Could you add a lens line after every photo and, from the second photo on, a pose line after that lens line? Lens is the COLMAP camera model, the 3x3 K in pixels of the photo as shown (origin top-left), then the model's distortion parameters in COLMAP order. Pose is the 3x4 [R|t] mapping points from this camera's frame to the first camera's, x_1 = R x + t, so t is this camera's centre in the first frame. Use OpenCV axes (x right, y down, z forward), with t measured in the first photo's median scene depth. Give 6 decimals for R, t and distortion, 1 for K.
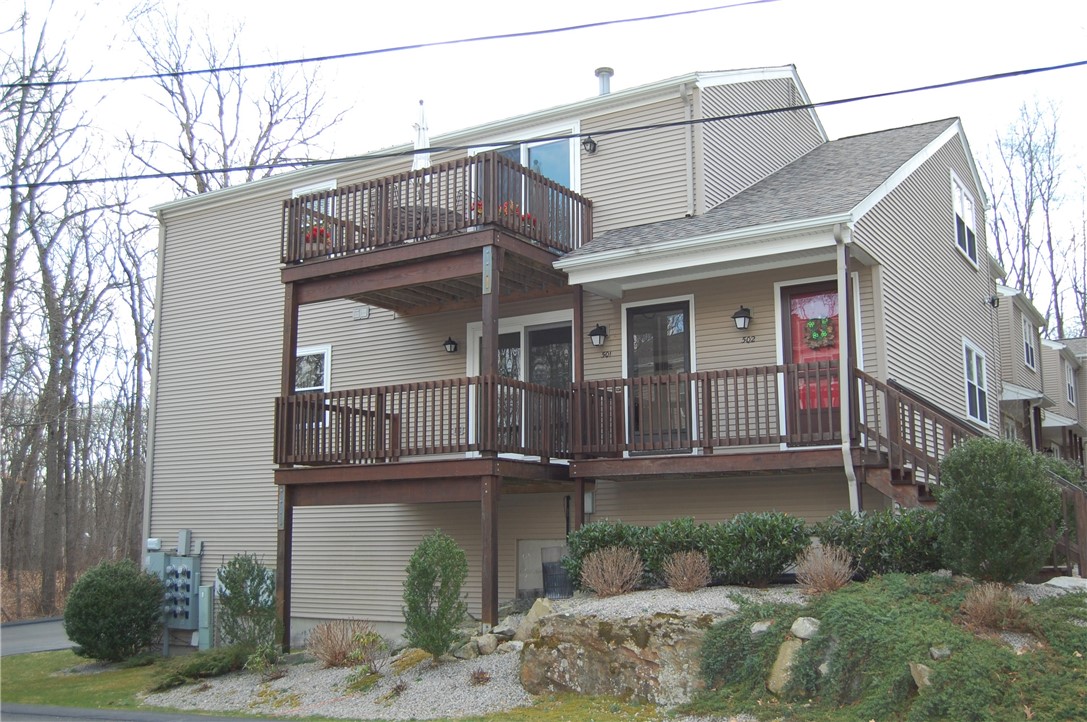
lens RADIAL K [[1115.0, 0, 545.1], [0, 1115.0, 359.2], [0, 0, 1]] dist [-0.007302, 0.000000]
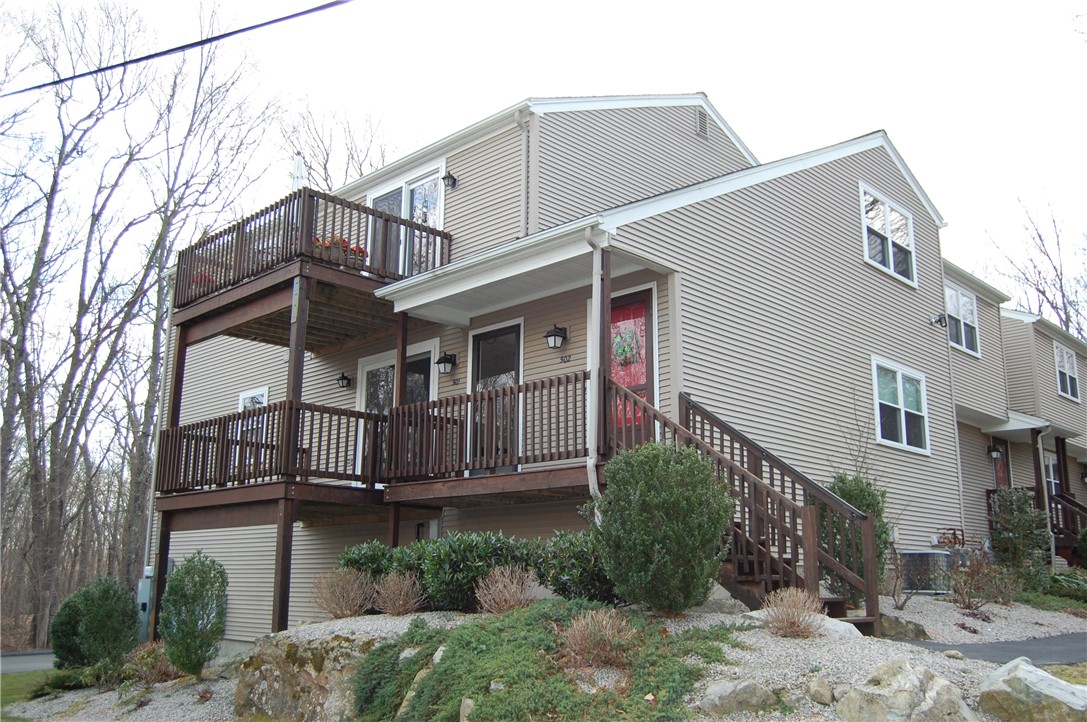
lens RADIAL K [[986.1, 0, 541.6], [0, 986.1, 359.9], [0, 0, 1]] dist [-0.037300, 0.000000]
pose [[0.971131, -0.037612, -0.235563, 0.364391], [0.022036, 0.997414, -0.068407, 0.041176], [0.237527, 0.061241, 0.969449, 0.163187]]
